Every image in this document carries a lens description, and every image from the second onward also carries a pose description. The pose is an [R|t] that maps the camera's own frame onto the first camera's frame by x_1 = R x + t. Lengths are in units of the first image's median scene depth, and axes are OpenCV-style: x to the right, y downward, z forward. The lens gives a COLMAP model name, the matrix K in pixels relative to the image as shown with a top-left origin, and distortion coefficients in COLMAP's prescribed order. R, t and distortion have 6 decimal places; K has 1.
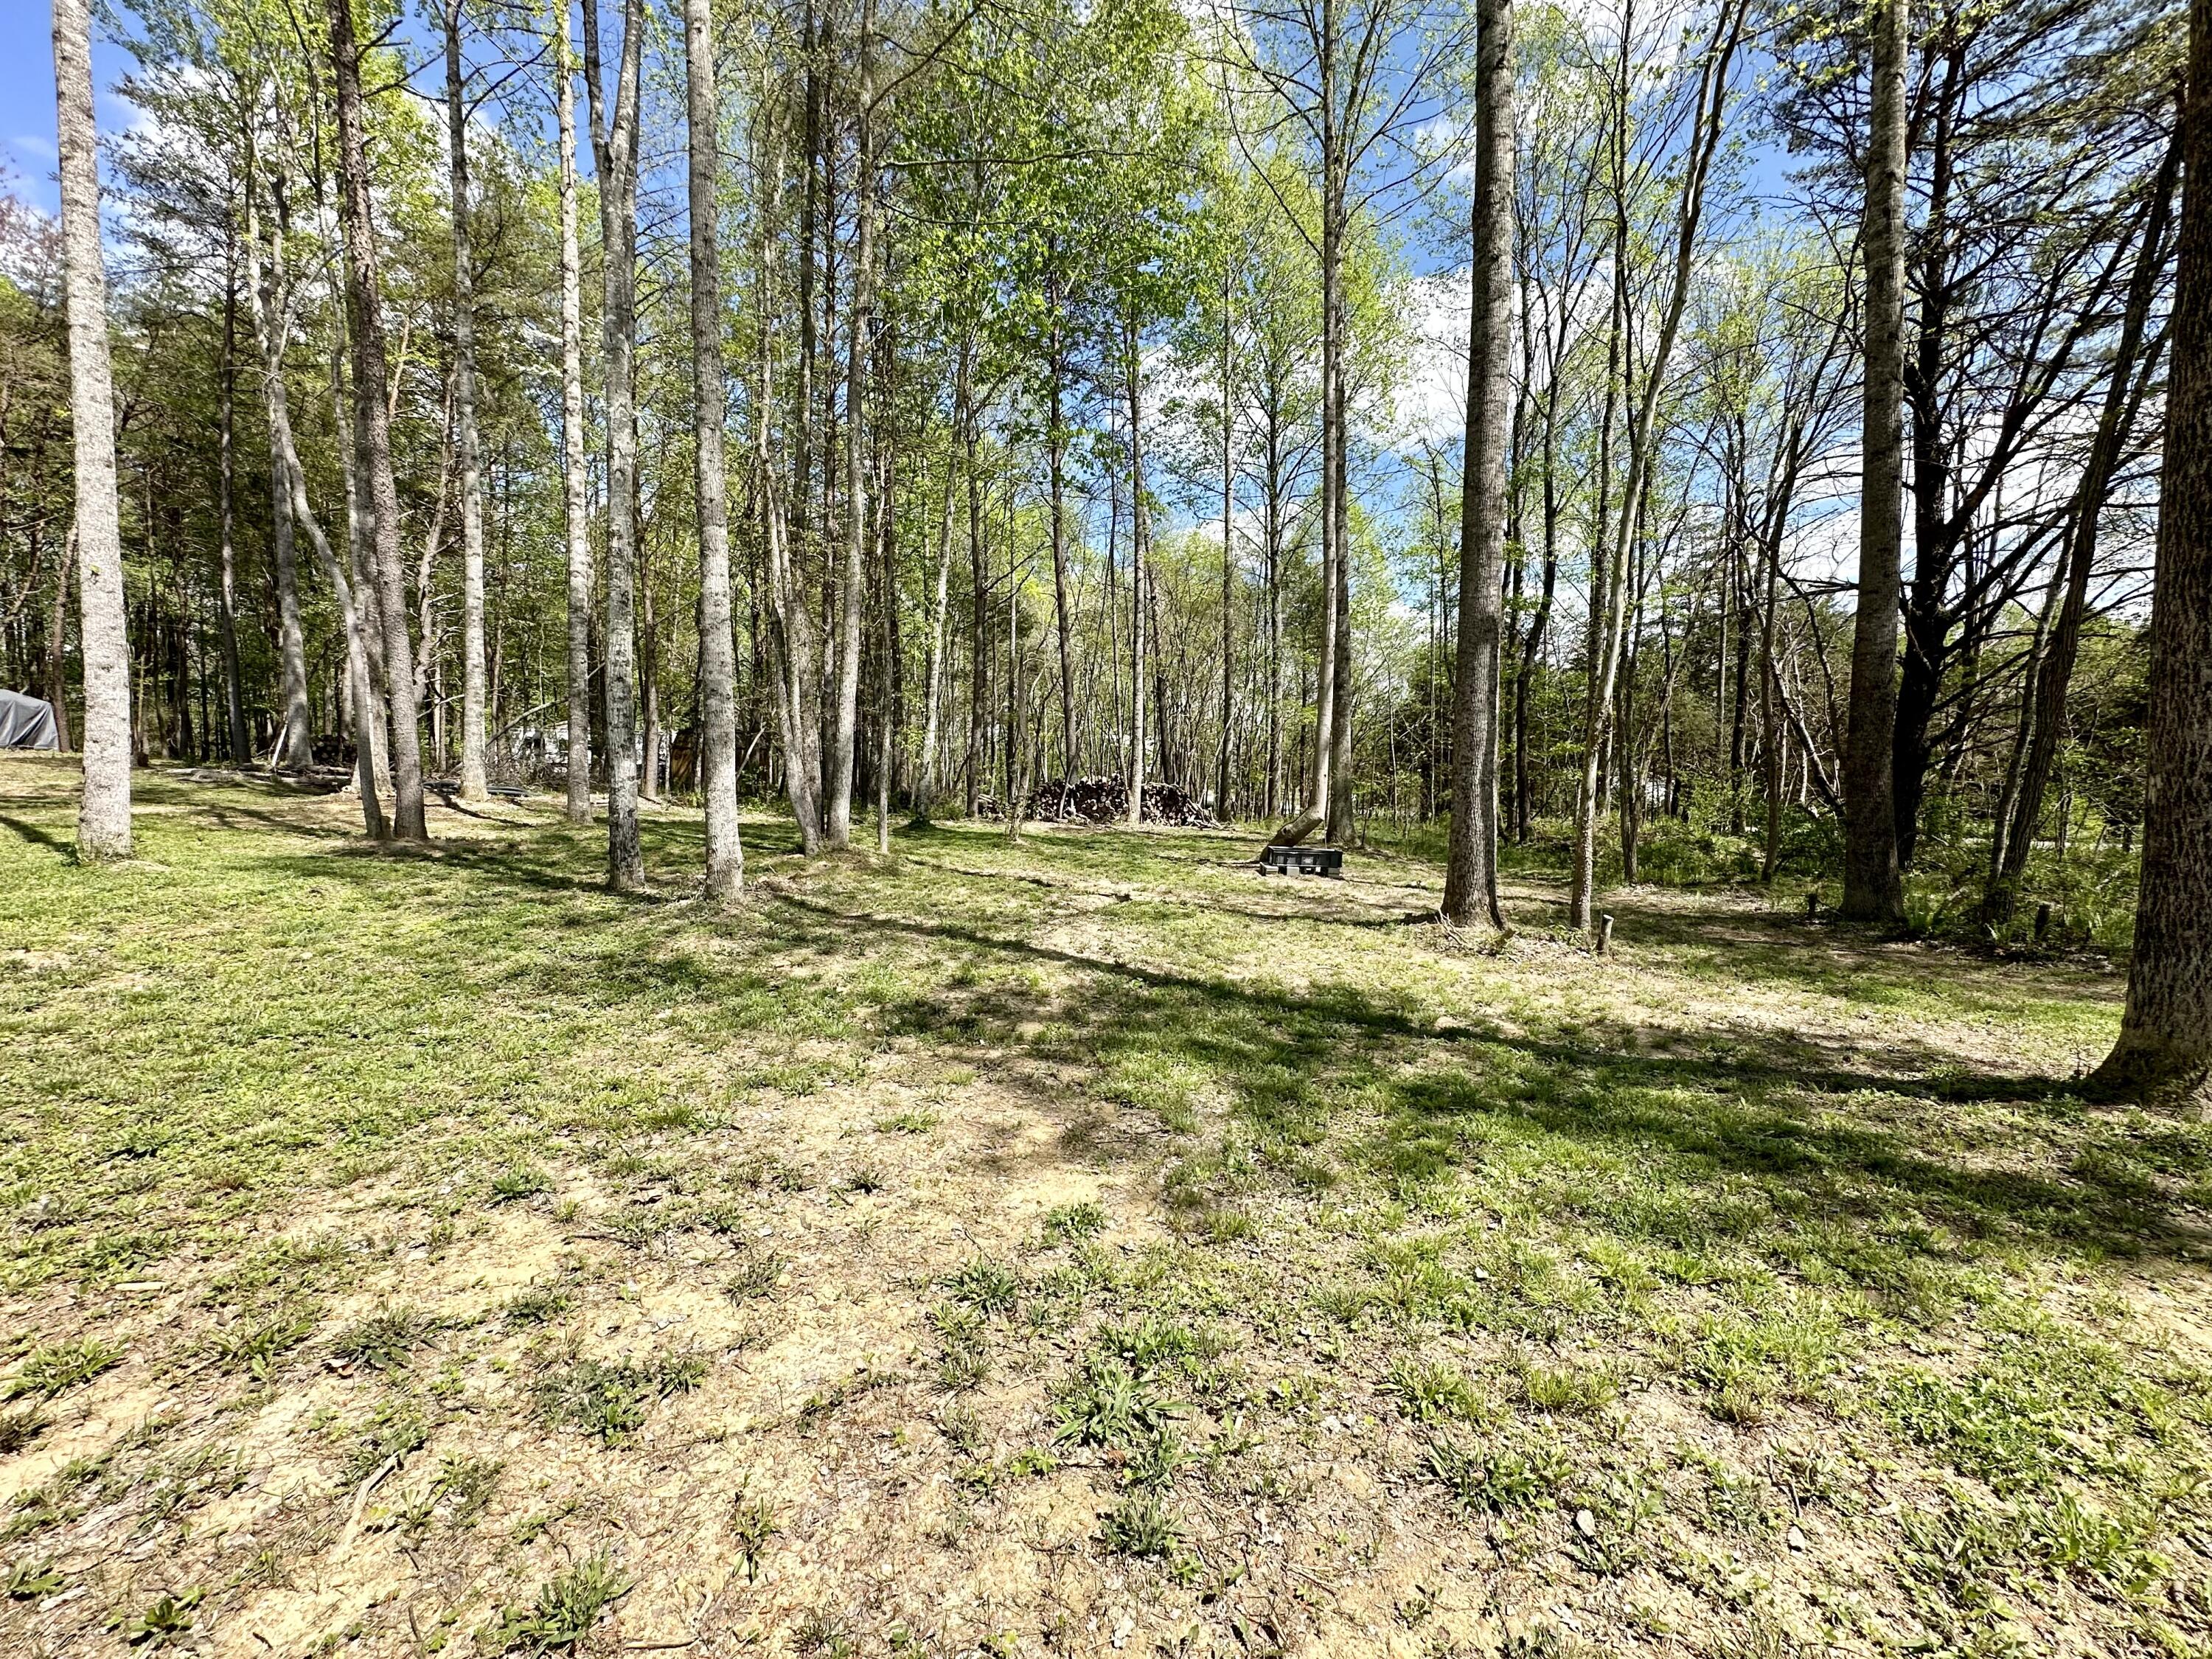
lens RADIAL K [[879.1, 0, 1118.7], [0, 879.1, 829.8], [0, 0, 1]] dist [-0.002599, 0.000251]
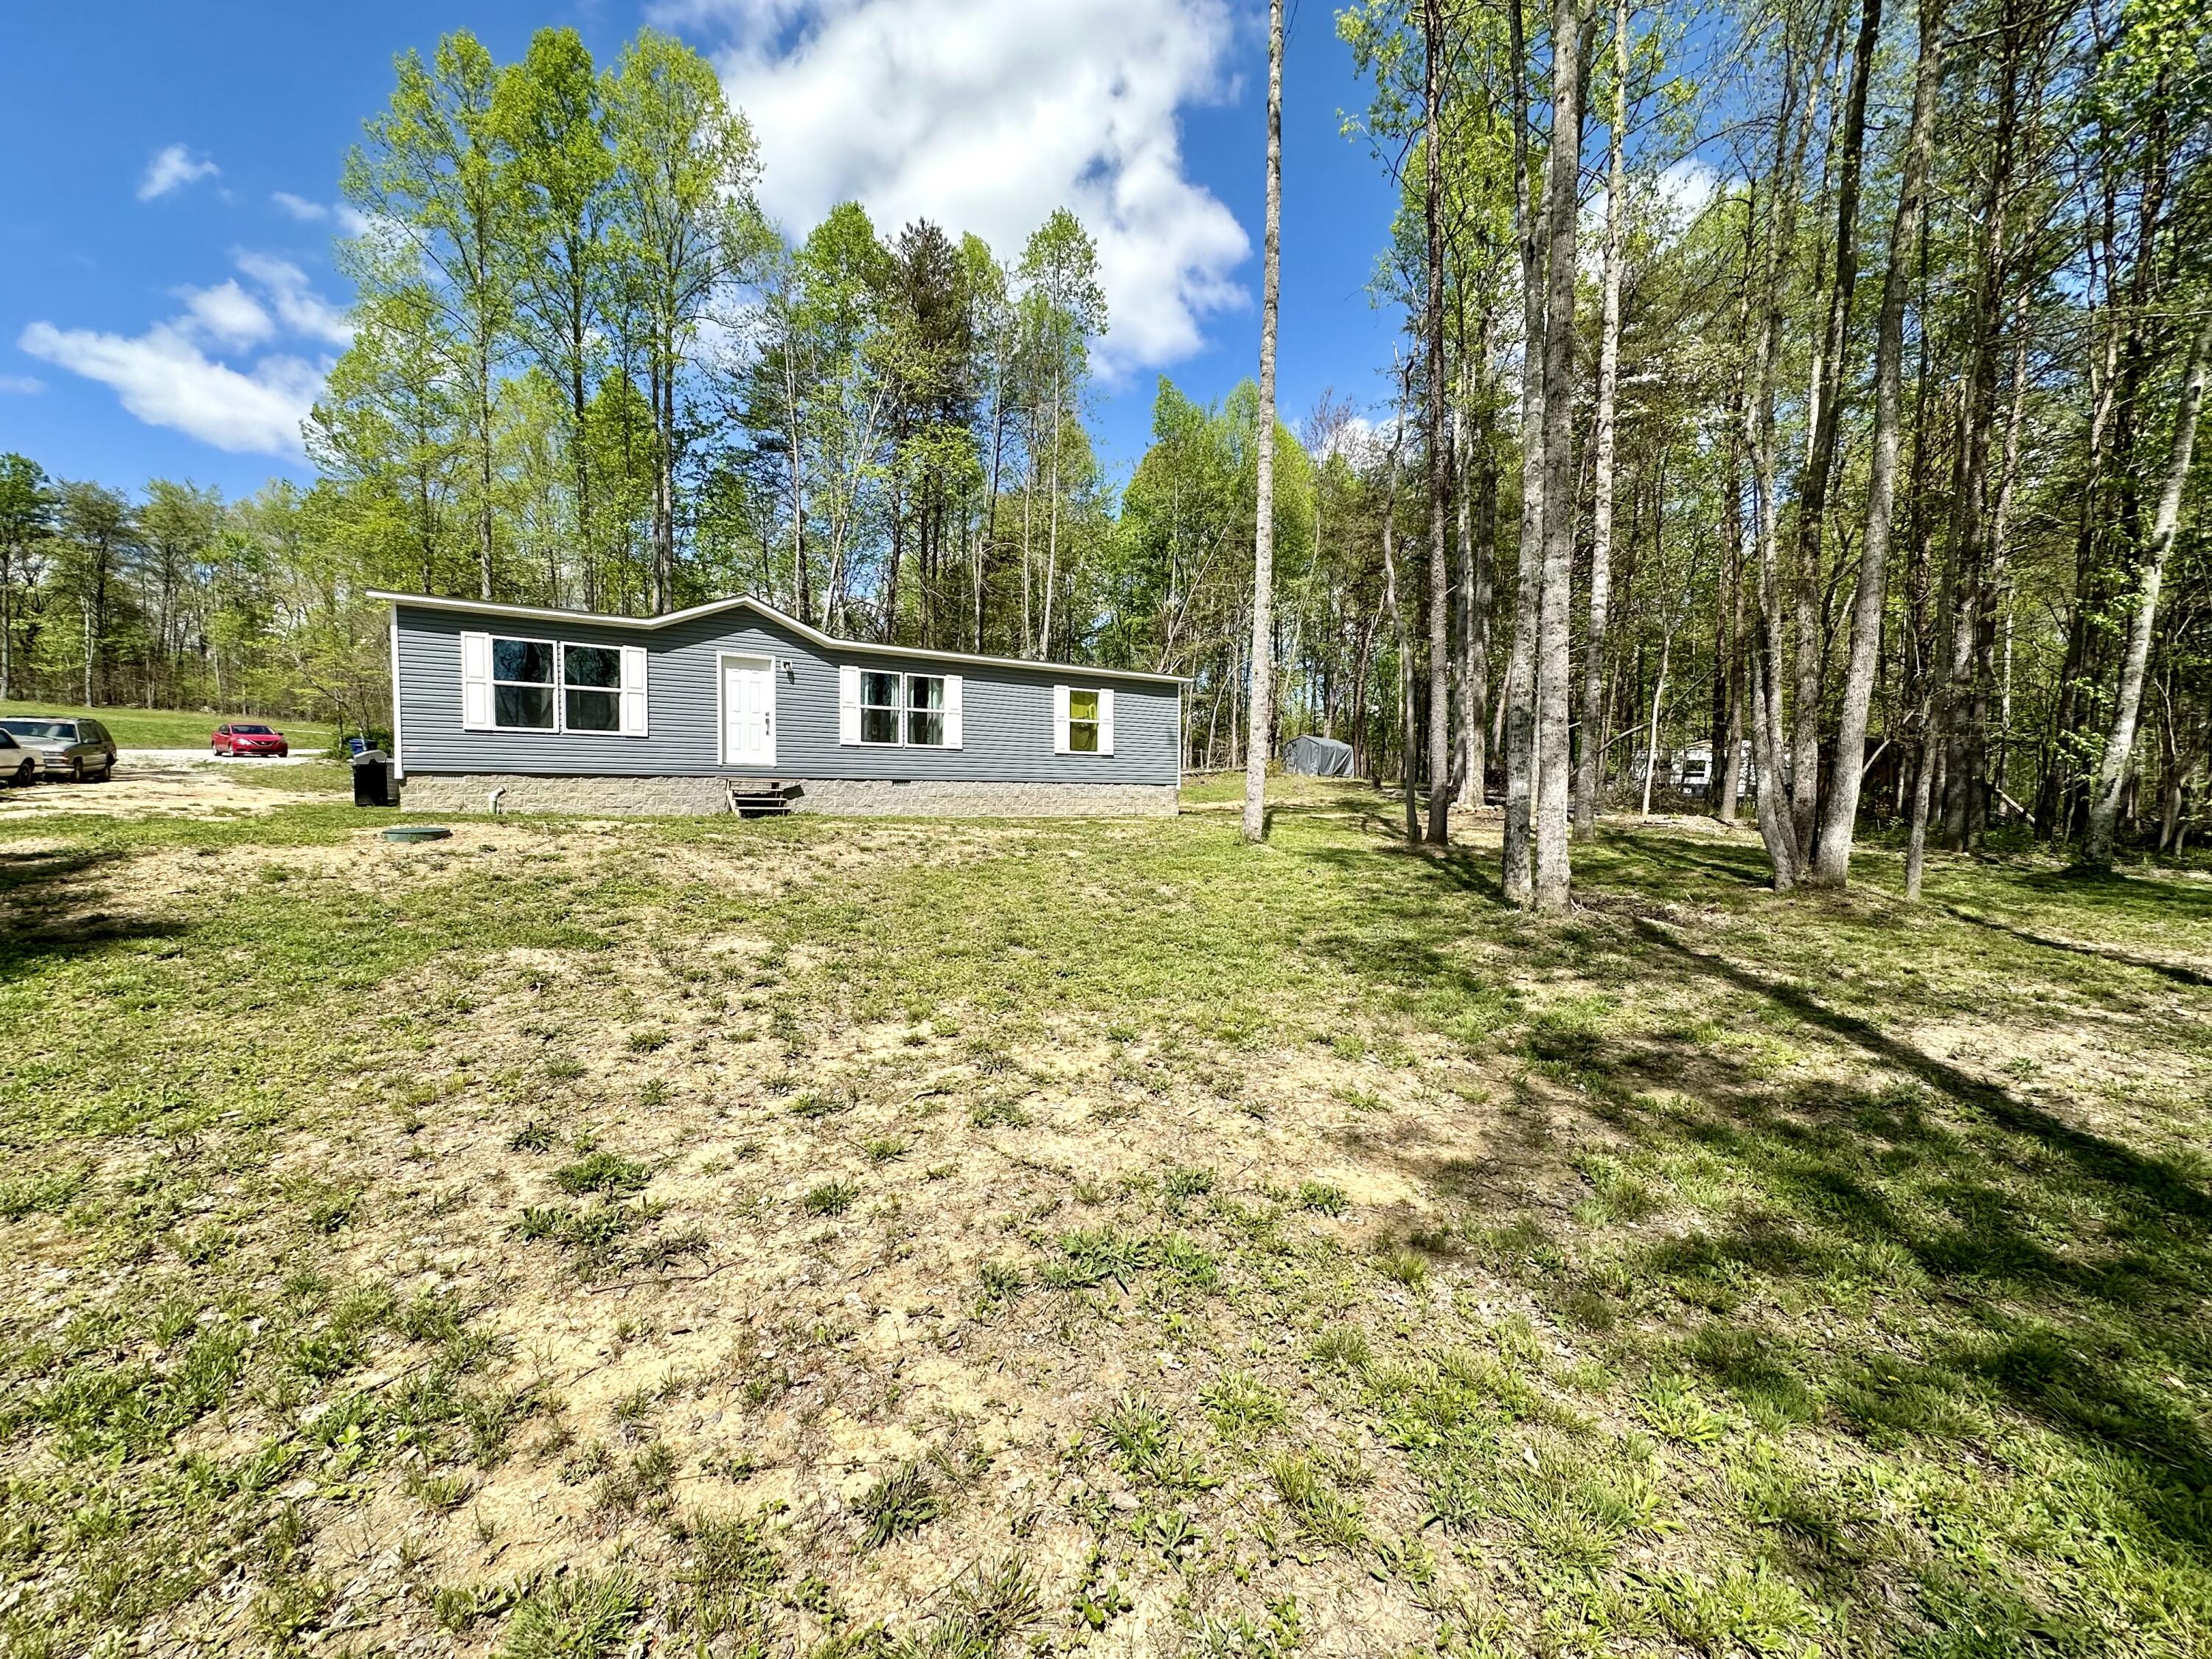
lens RADIAL K [[889.6, 0, 1112.4], [0, 889.6, 832.1], [0, 0, 1]] dist [0.002235, -0.000166]
pose [[0.367923, 0.043205, -0.928852, 0.567805], [-0.062737, 0.997797, 0.021561, -0.013134], [0.927737, 0.050341, 0.369823, 0.210154]]
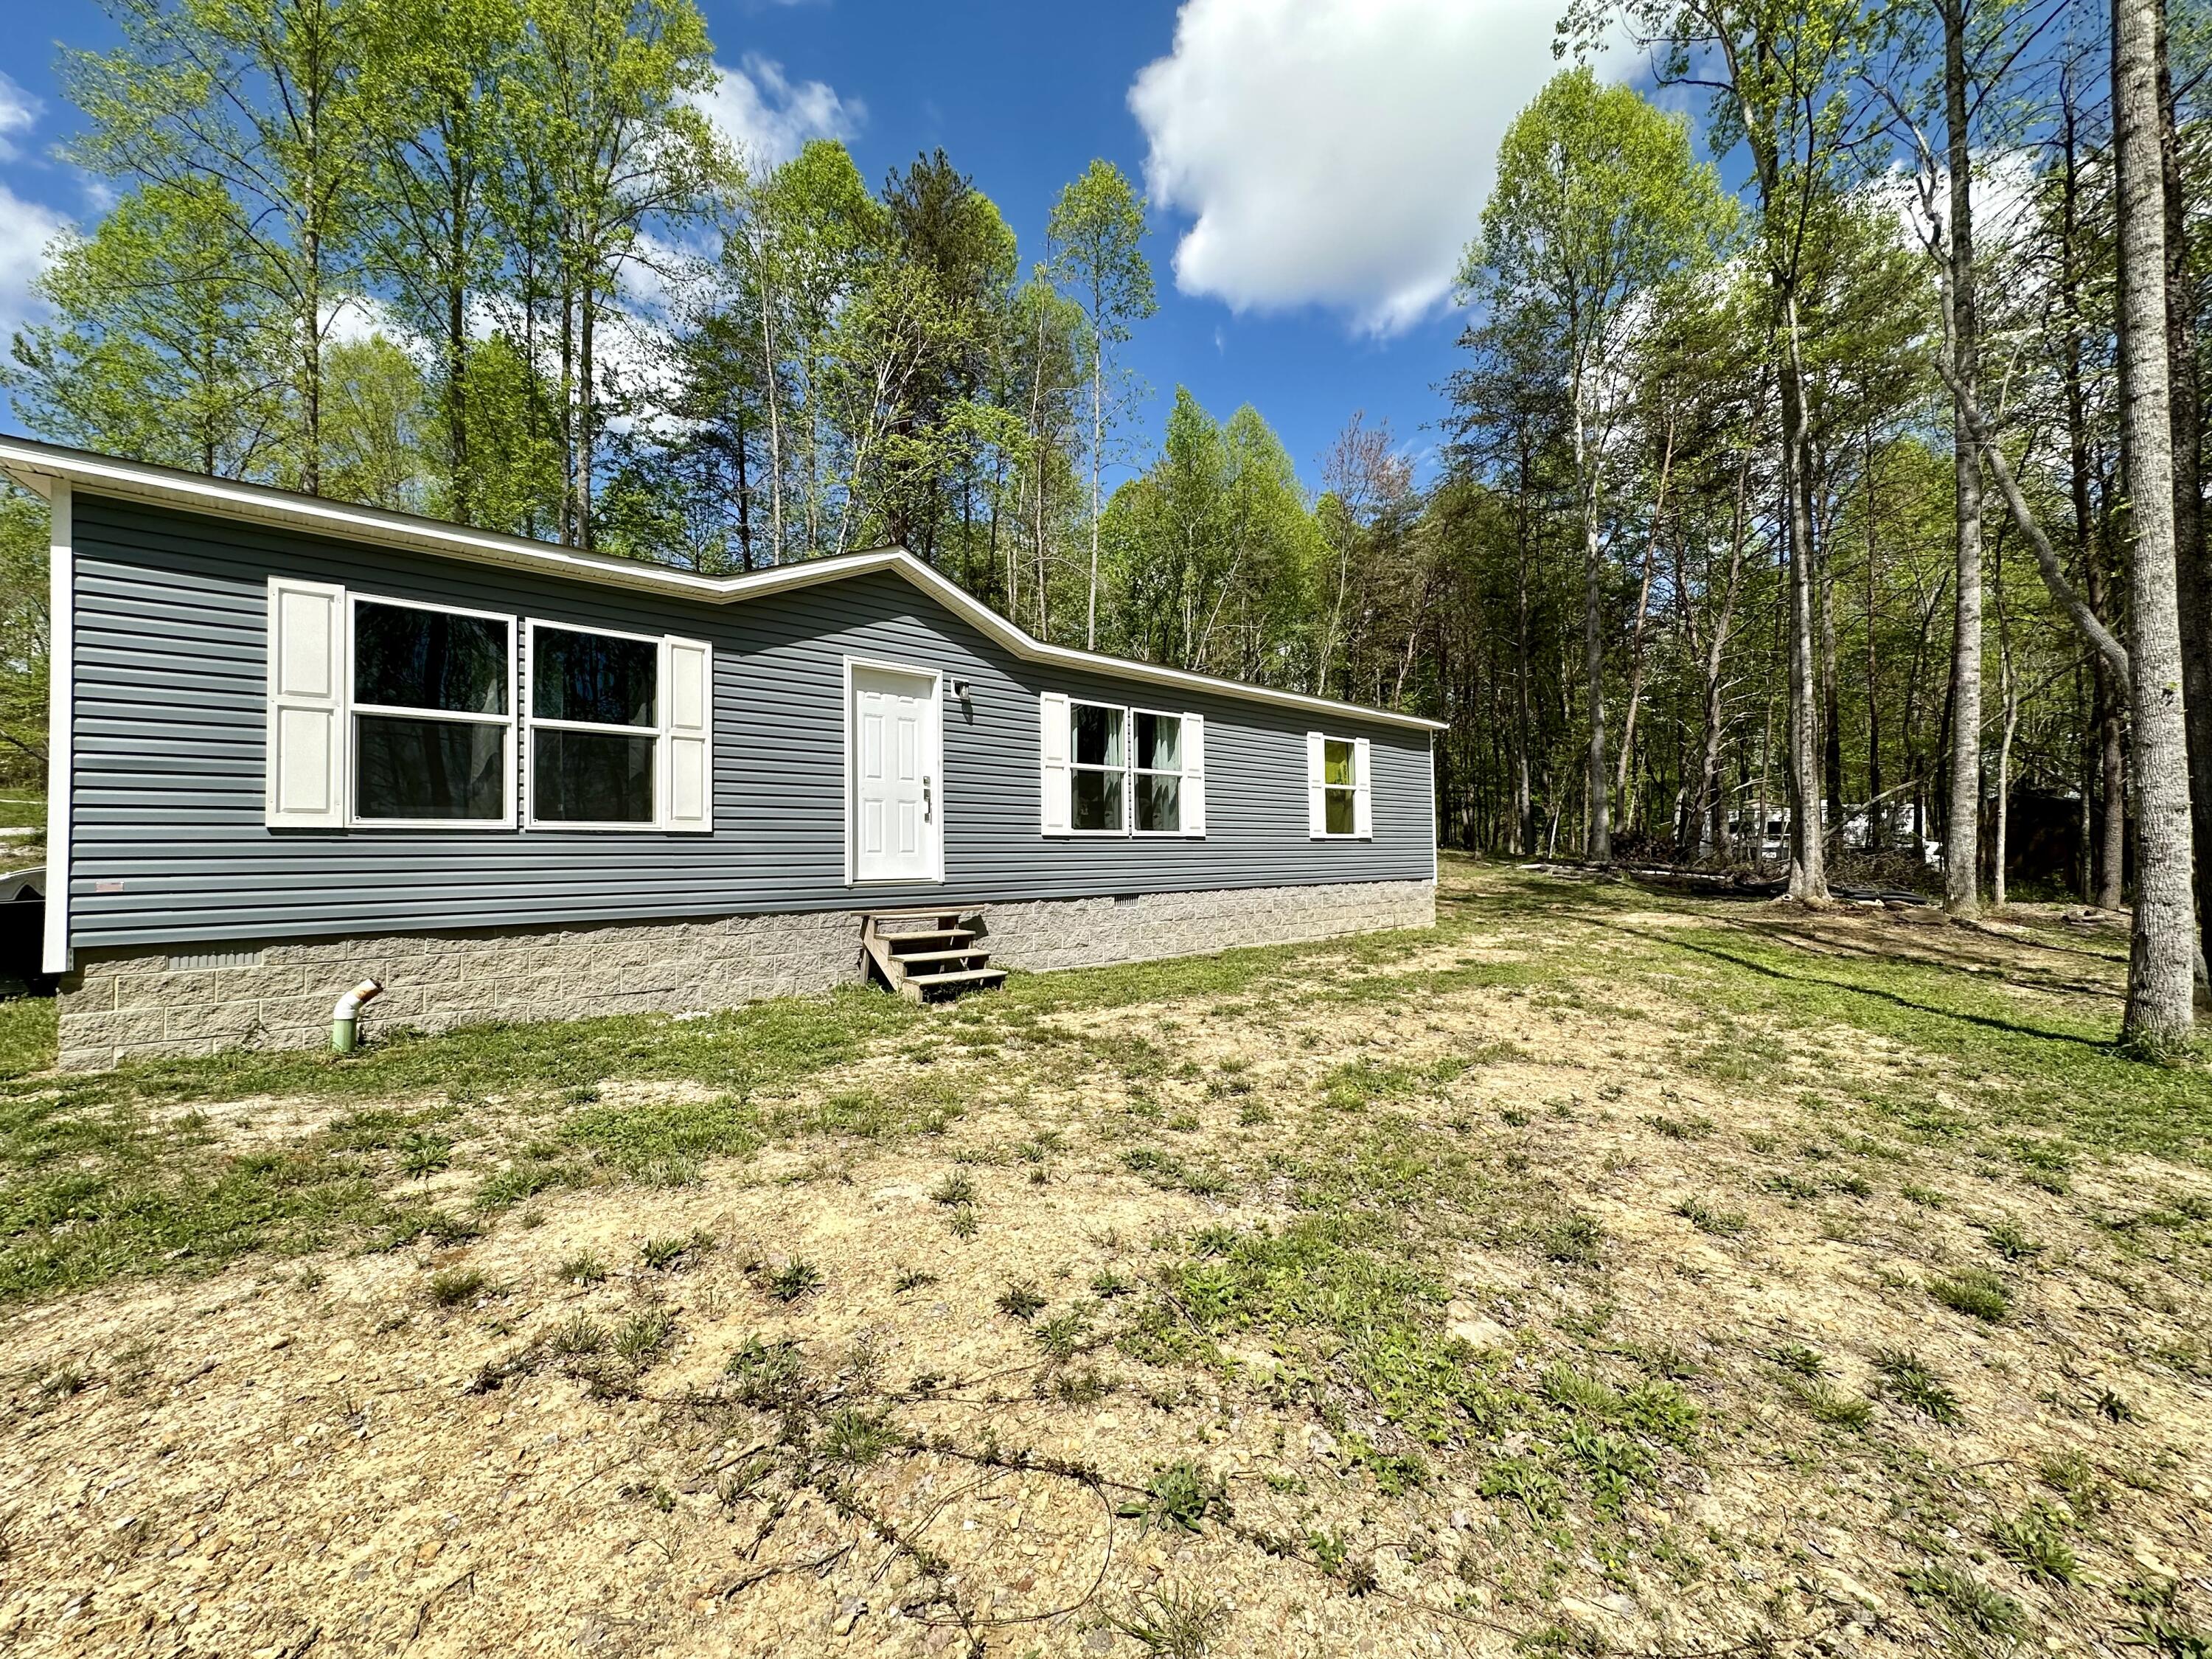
lens RADIAL K [[879.1, 0, 1106.8], [0, 879.1, 832.0], [0, 0, 1]] dist [-0.002599, 0.000251]
pose [[0.503850, -0.032909, -0.863164, -1.632918], [-0.035020, 0.997674, -0.058480, -0.129803], [0.863081, 0.059693, 0.501525, -0.387631]]
